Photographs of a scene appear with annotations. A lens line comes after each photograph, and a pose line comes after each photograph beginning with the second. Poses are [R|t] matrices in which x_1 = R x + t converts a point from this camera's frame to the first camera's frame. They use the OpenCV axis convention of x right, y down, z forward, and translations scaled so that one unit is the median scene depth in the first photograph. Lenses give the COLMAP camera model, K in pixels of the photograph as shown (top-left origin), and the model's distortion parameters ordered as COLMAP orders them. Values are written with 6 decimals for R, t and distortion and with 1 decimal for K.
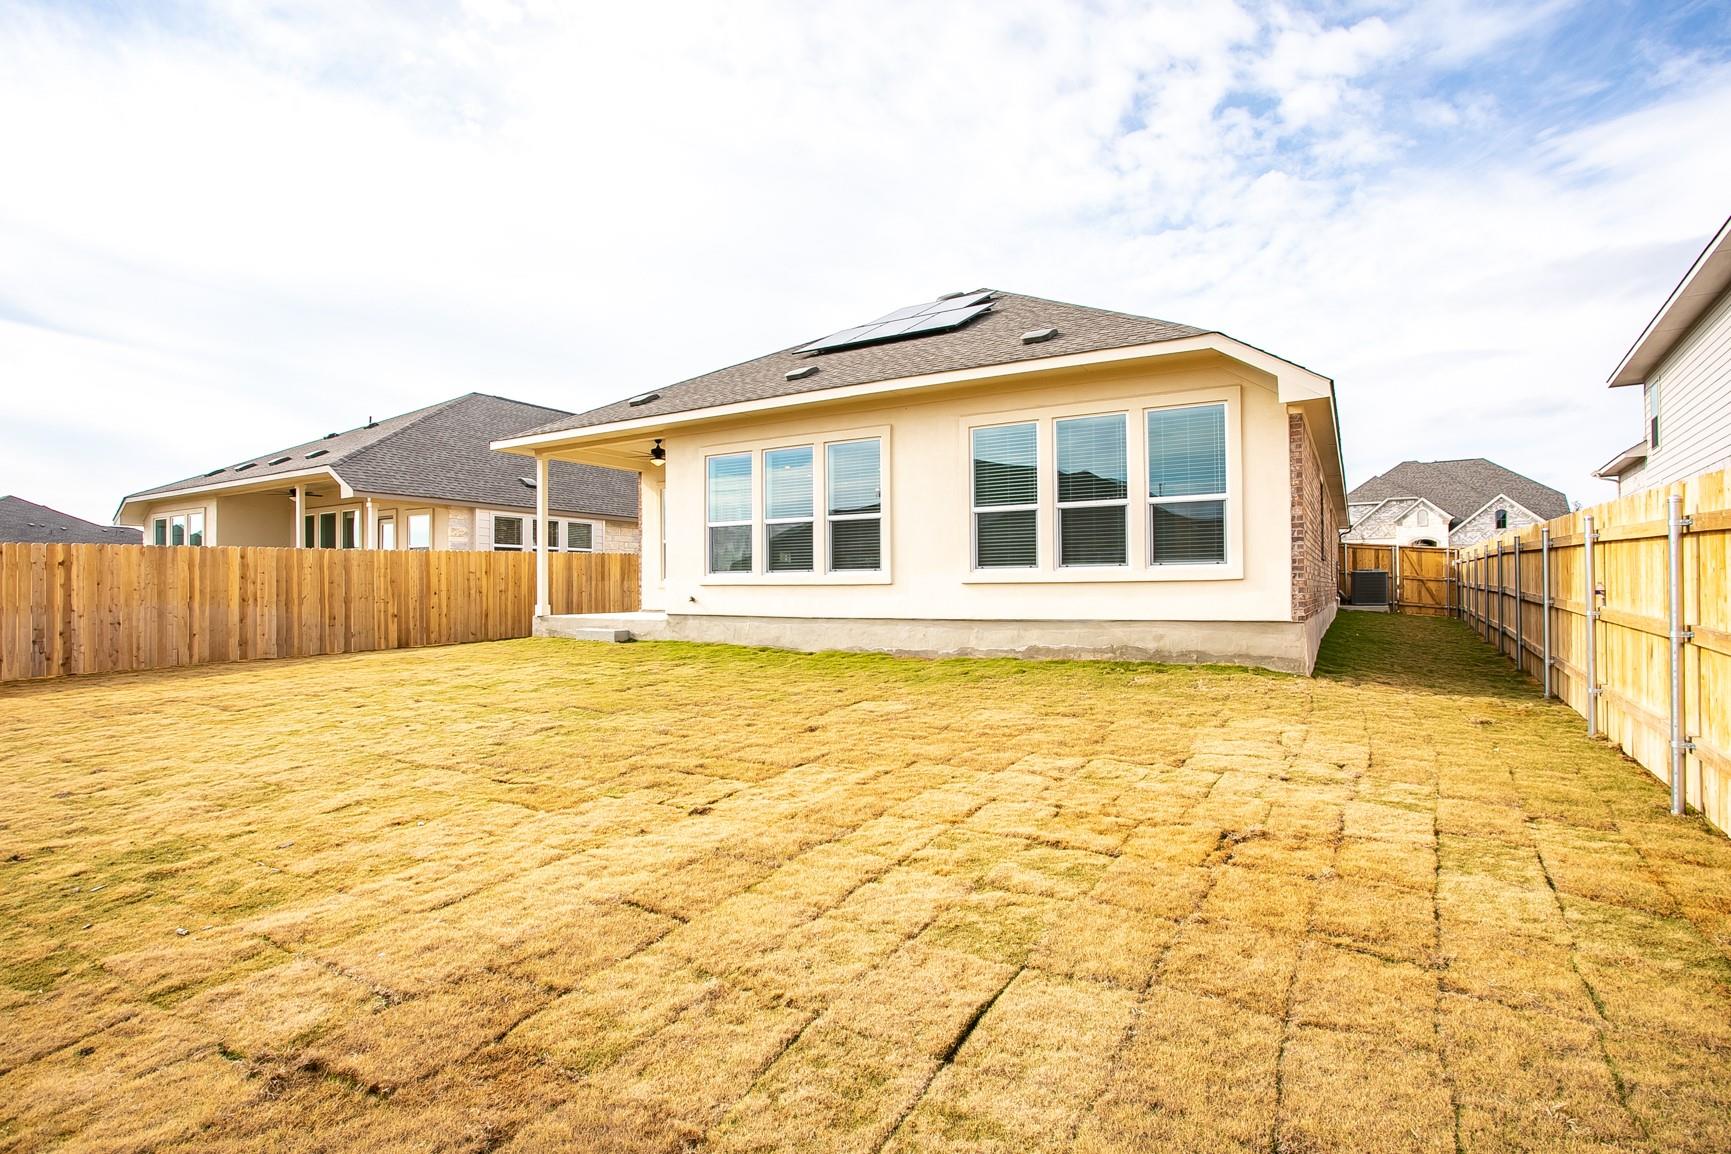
lens RADIAL K [[855.2, 0, 874.7], [0, 855.2, 533.2], [0, 0, 1]] dist [-0.028599, 0.006896]
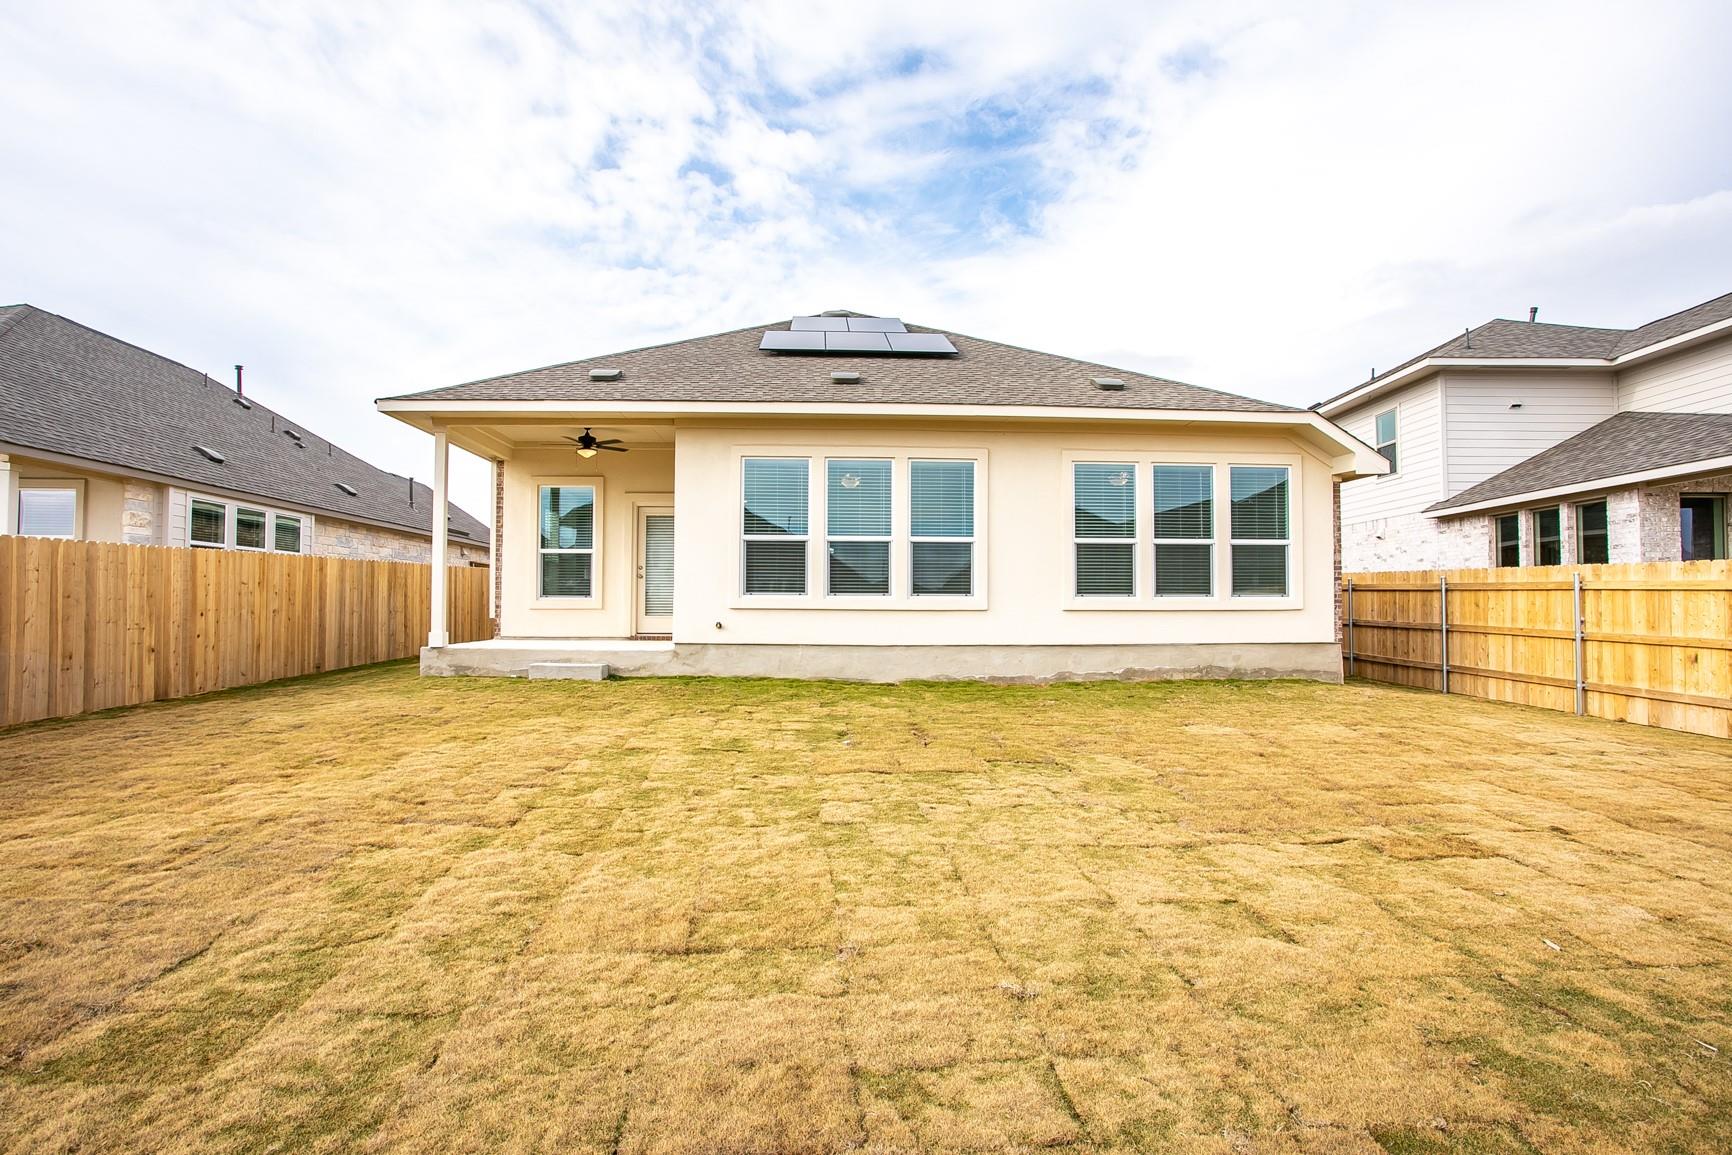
lens RADIAL K [[855.7, 0, 861.3], [0, 855.7, 539.0], [0, 0, 1]] dist [-0.028599, 0.006896]
pose [[0.838057, 0.053238, 0.542979, -0.584405], [-0.043916, 0.998581, -0.030128, 0.012595], [-0.543813, 0.001404, 0.839206, 0.228277]]
